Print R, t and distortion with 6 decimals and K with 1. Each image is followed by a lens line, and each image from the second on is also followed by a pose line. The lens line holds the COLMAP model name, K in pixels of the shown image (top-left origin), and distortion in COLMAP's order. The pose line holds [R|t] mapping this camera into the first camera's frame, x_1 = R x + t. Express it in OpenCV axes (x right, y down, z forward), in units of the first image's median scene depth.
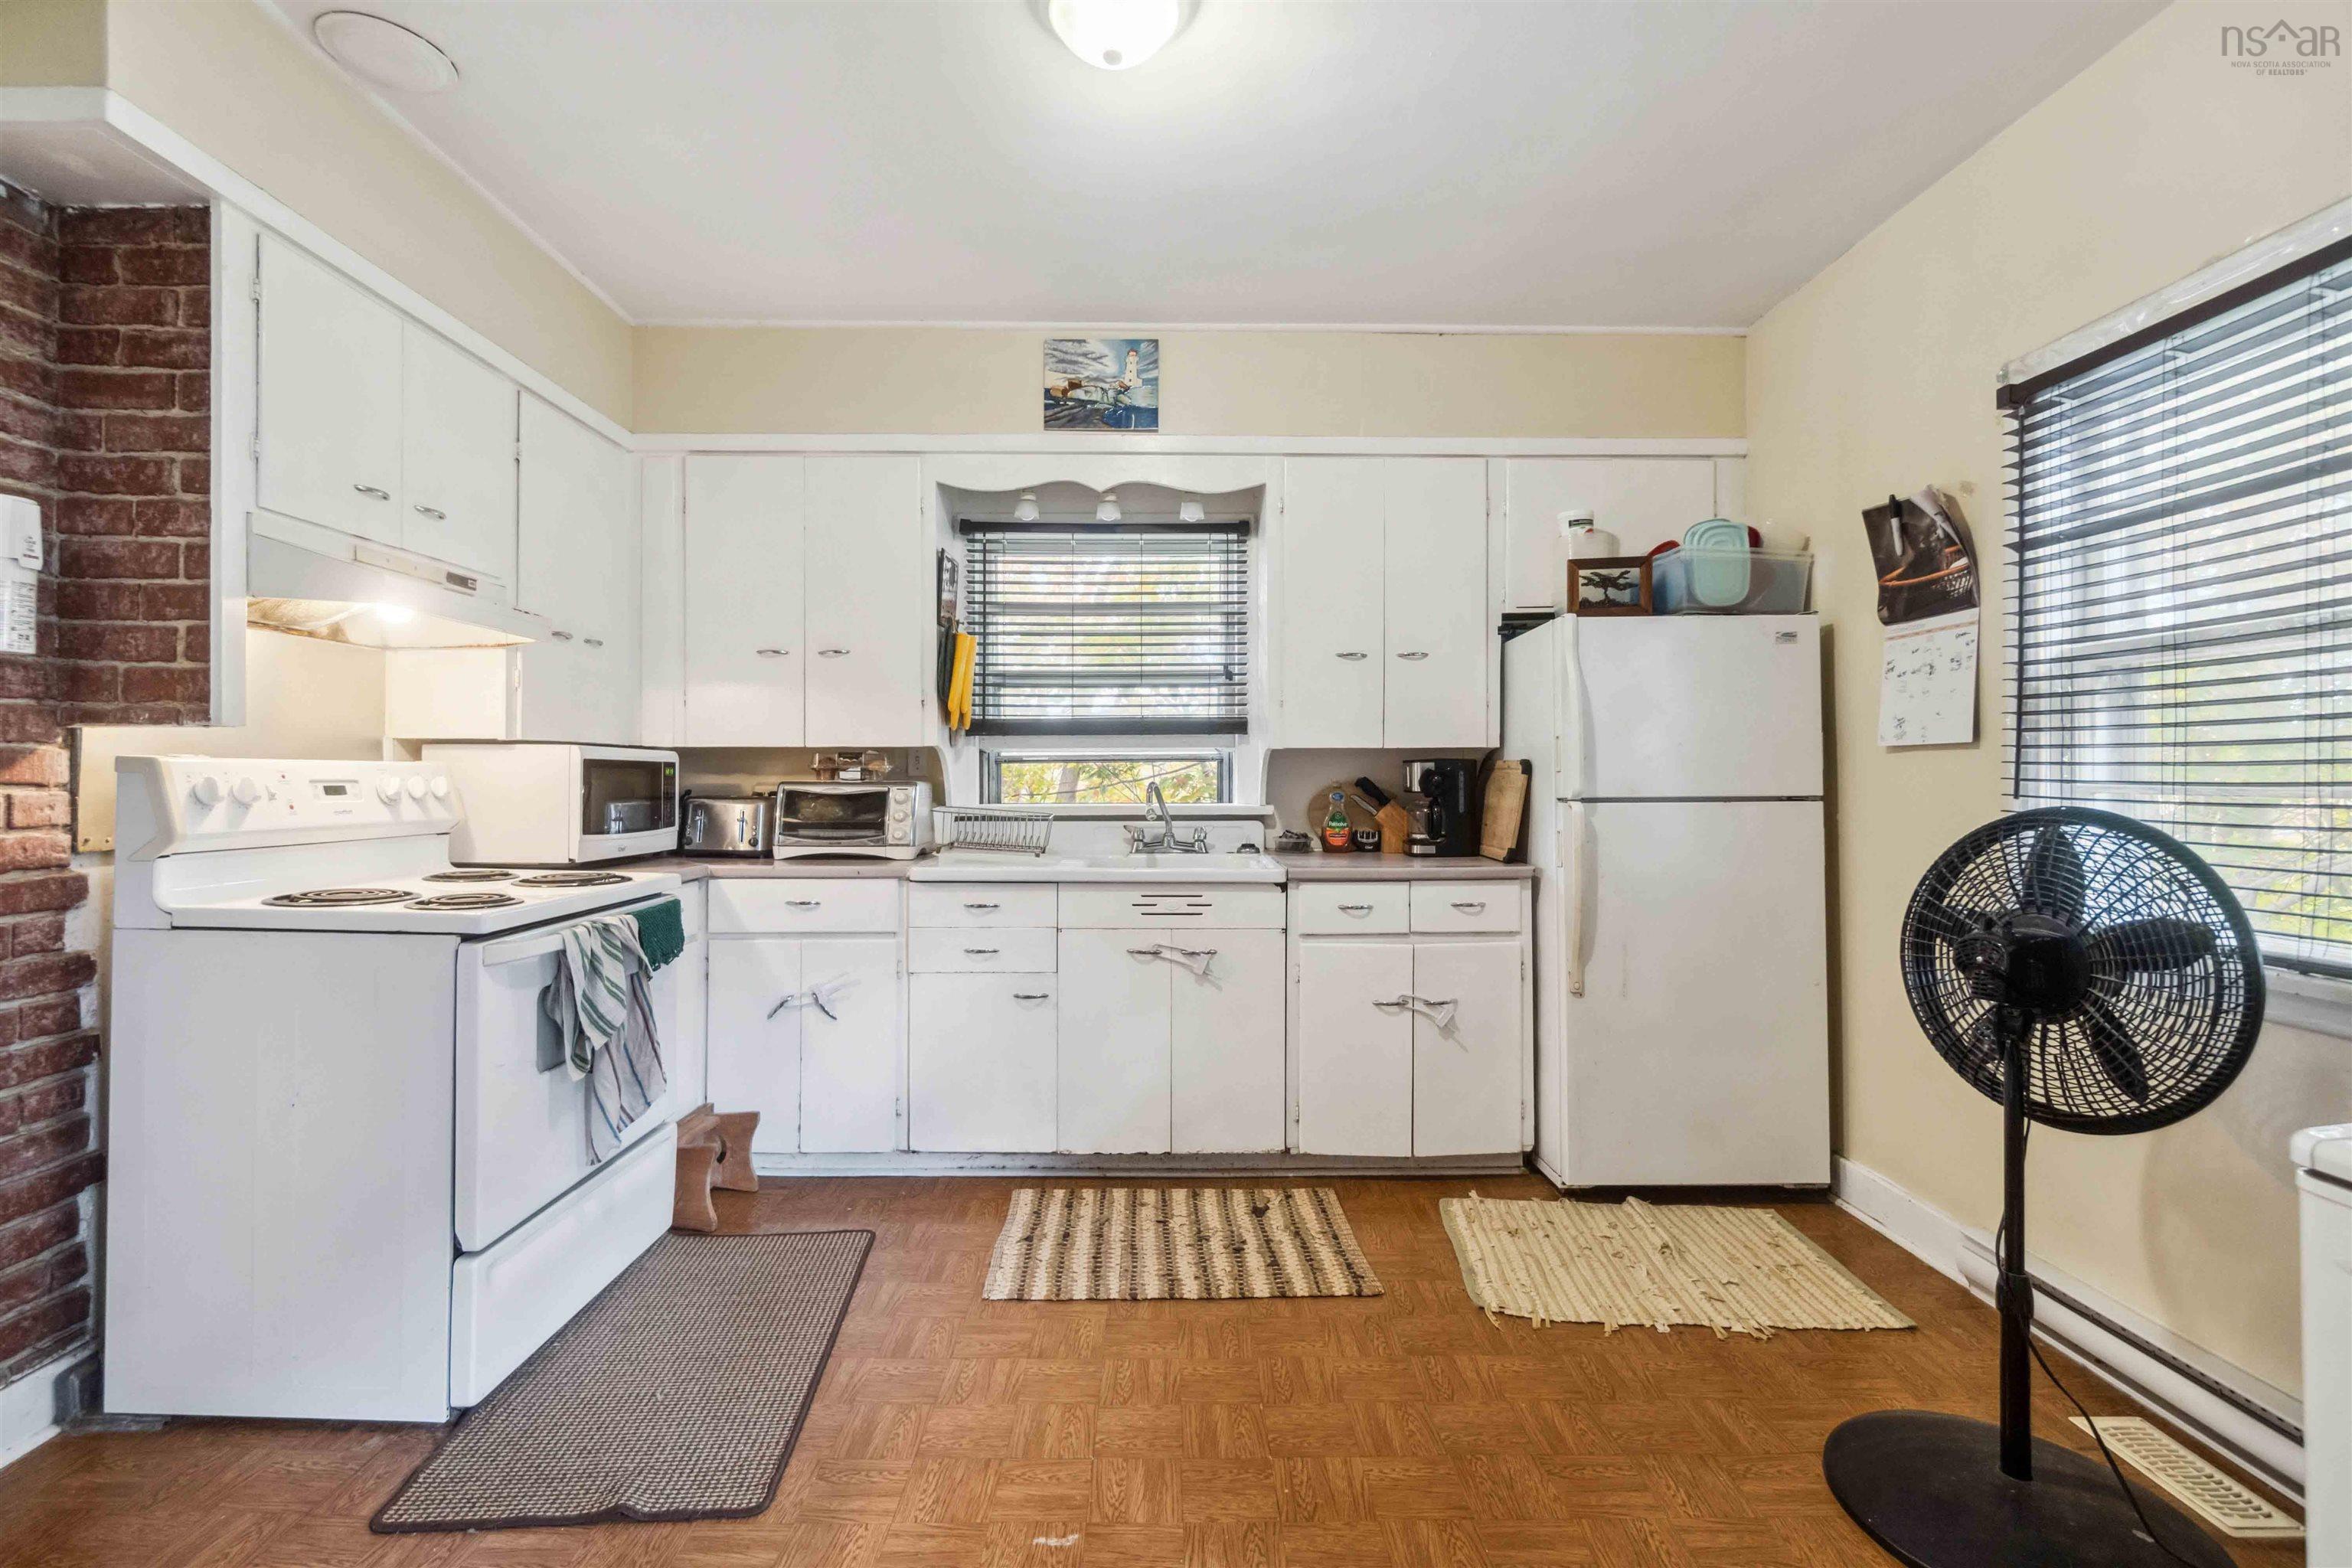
lens RADIAL K [[1021.3, 0, 1176.2], [0, 1021.3, 771.8], [0, 0, 1]] dist [-0.004206, 0.000231]
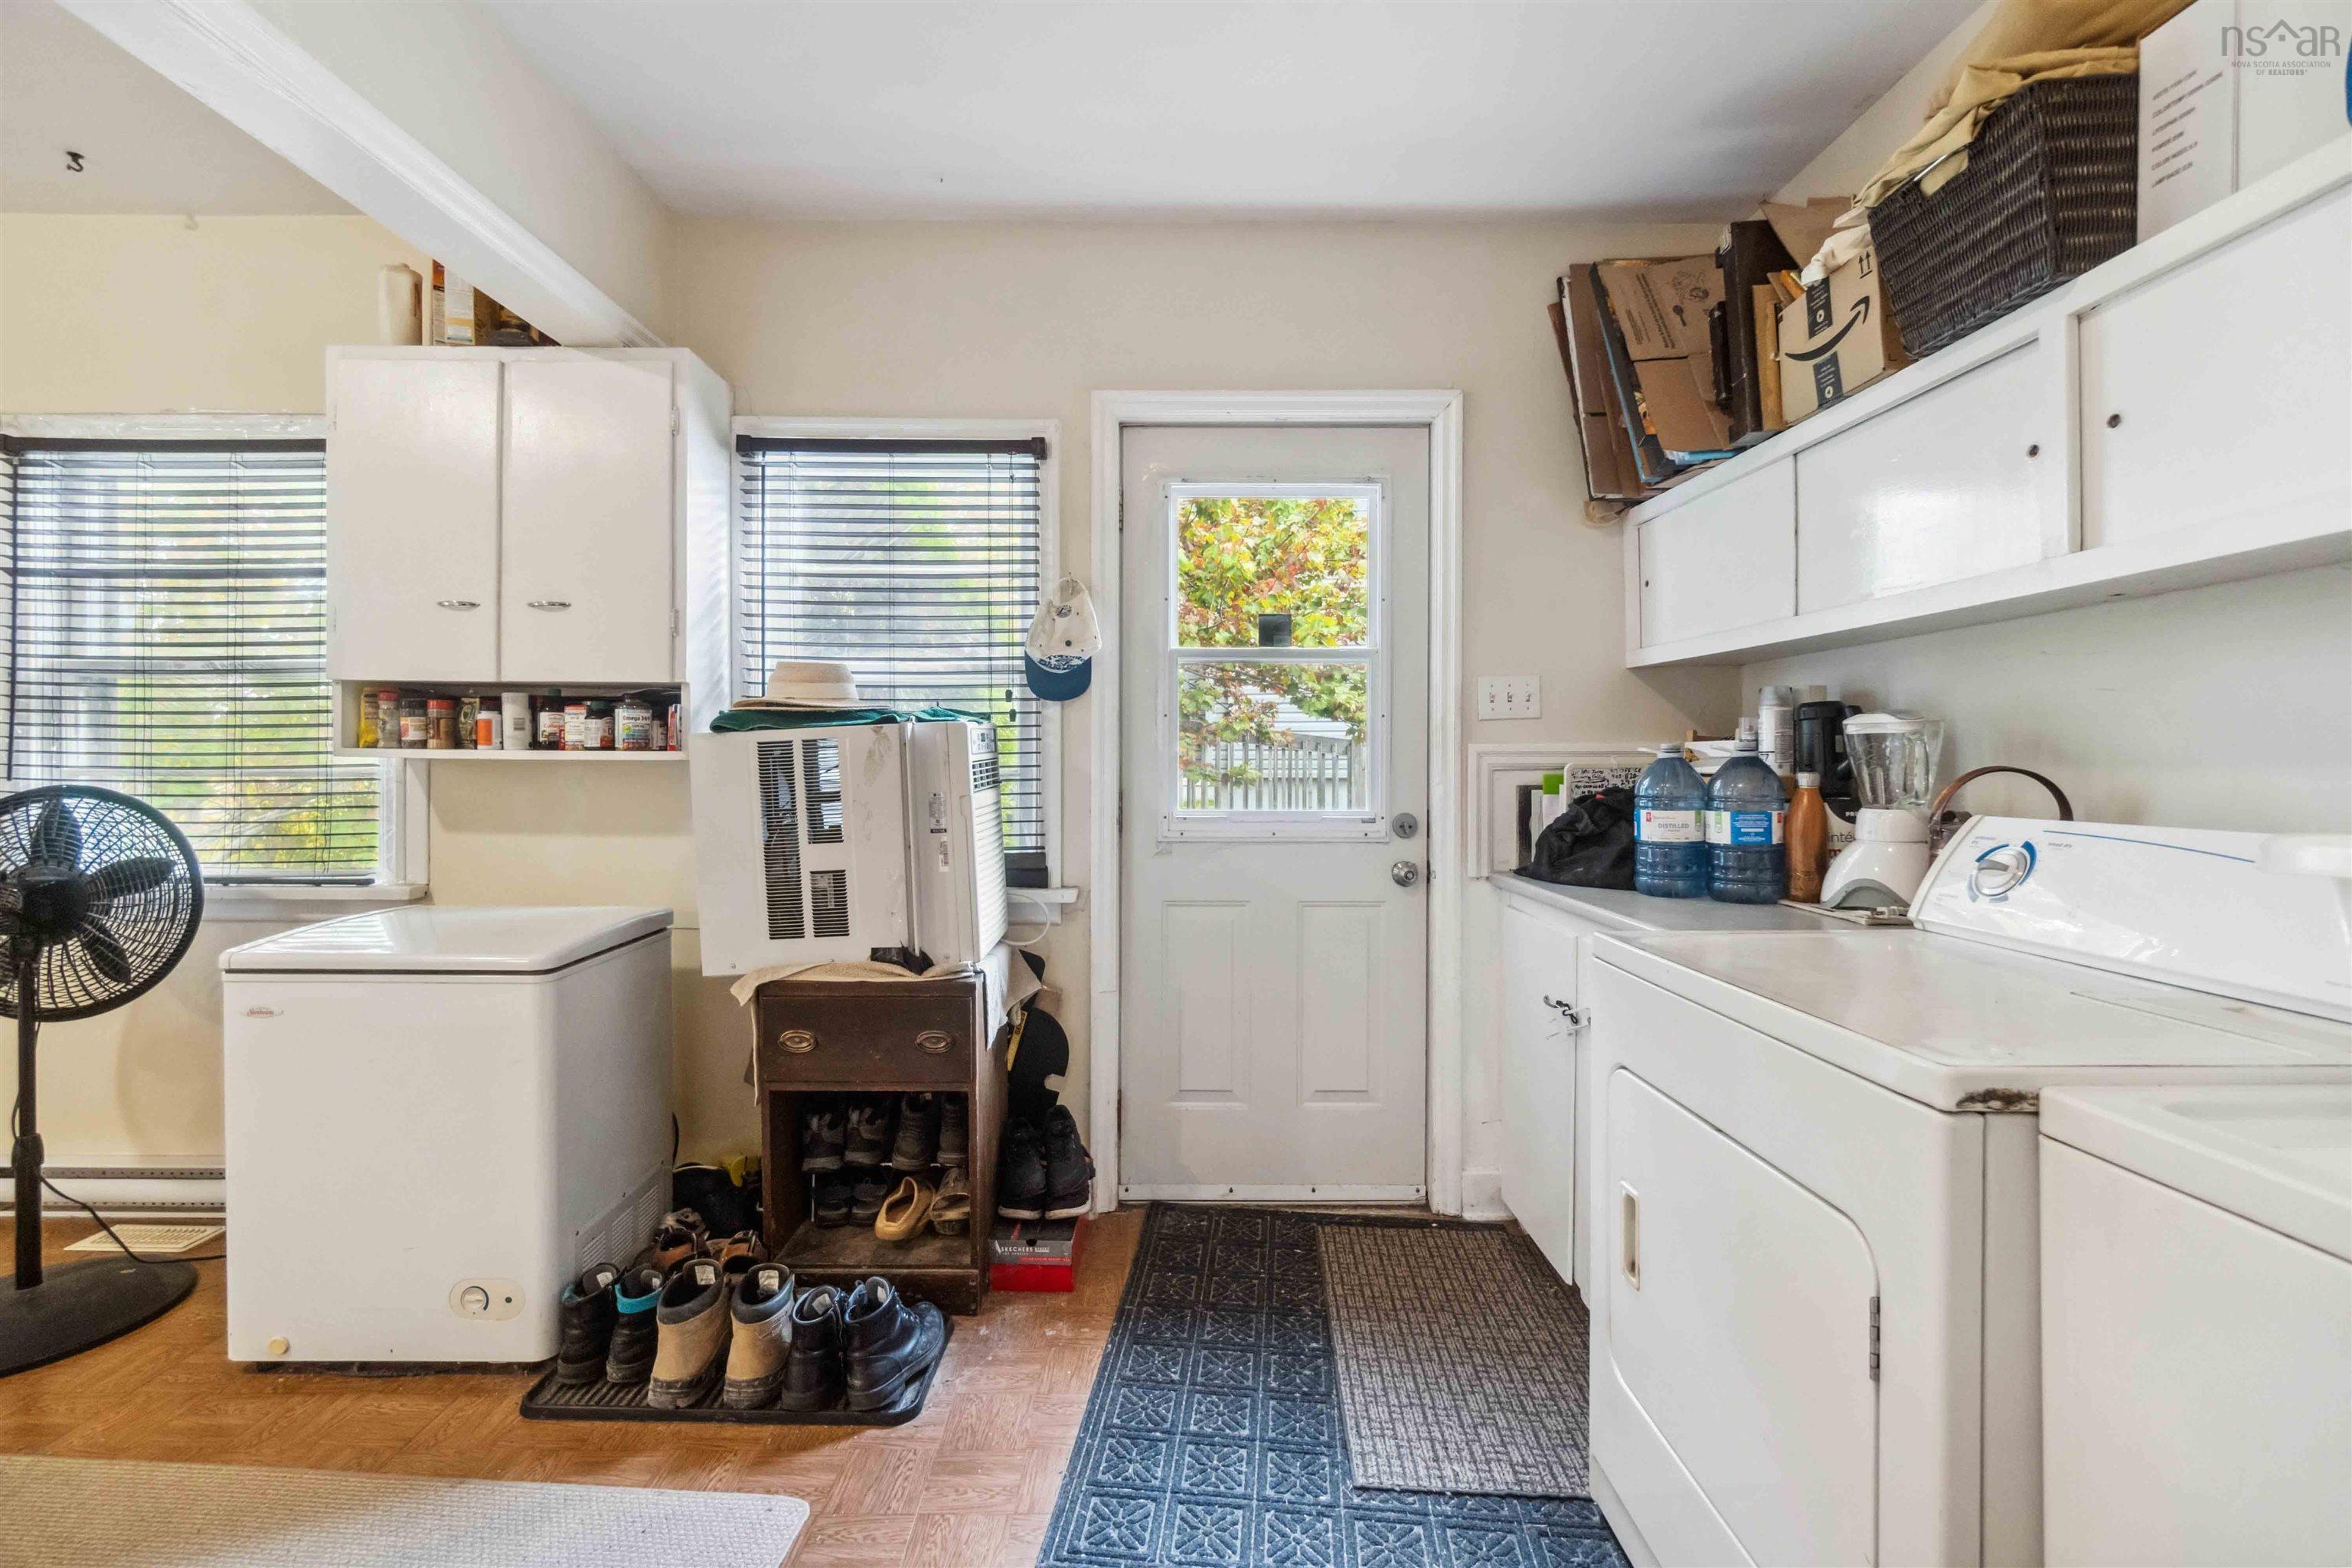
lens RADIAL K [[1021.3, 0, 1177.0], [0, 1021.3, 770.0], [0, 0, 1]] dist [-0.004206, 0.000231]
pose [[-0.017817, -0.003634, 0.999835, -0.339409], [-0.009412, 0.999950, 0.003467, -0.003584], [-0.999797, -0.009349, -0.017850, -0.306554]]
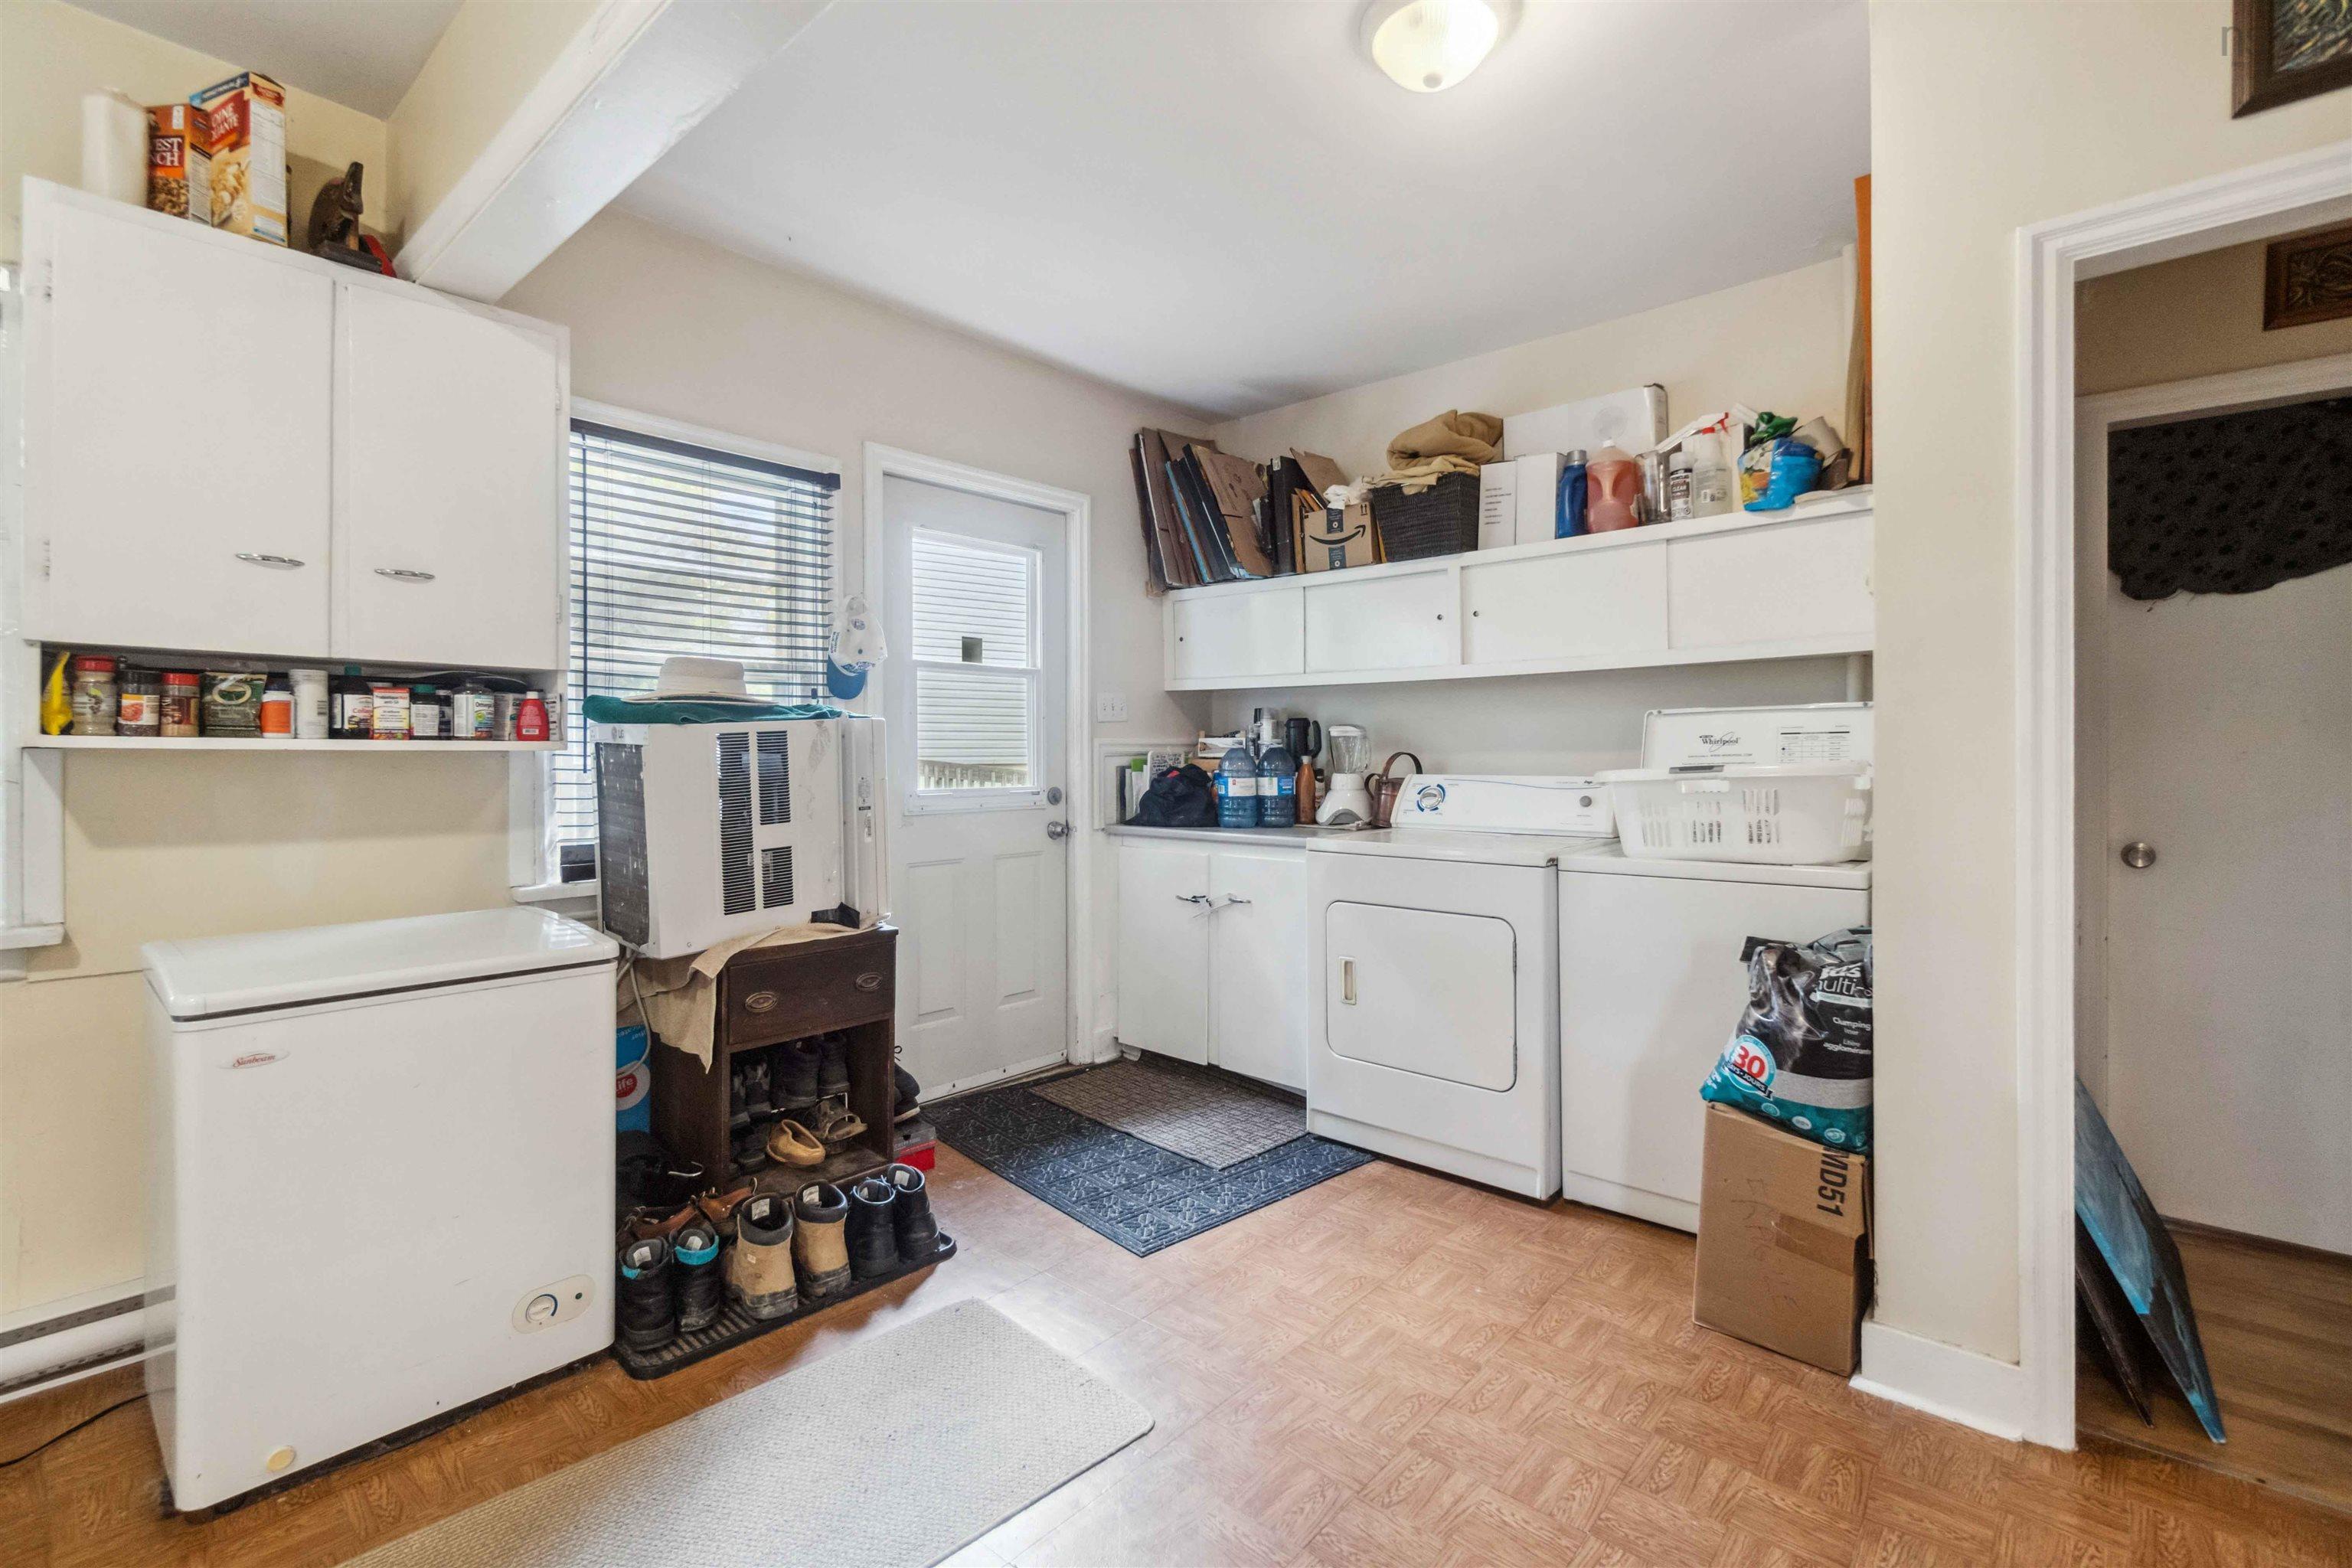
lens RADIAL K [[1021.3, 0, 1177.9], [0, 1021.3, 755.7], [0, 0, 1]] dist [-0.004206, 0.000231]
pose [[-0.750865, 0.001642, 0.660453, -0.405586], [-0.001001, 0.999993, -0.003624, 0.002405], [-0.660455, -0.003382, -0.750858, 0.467490]]
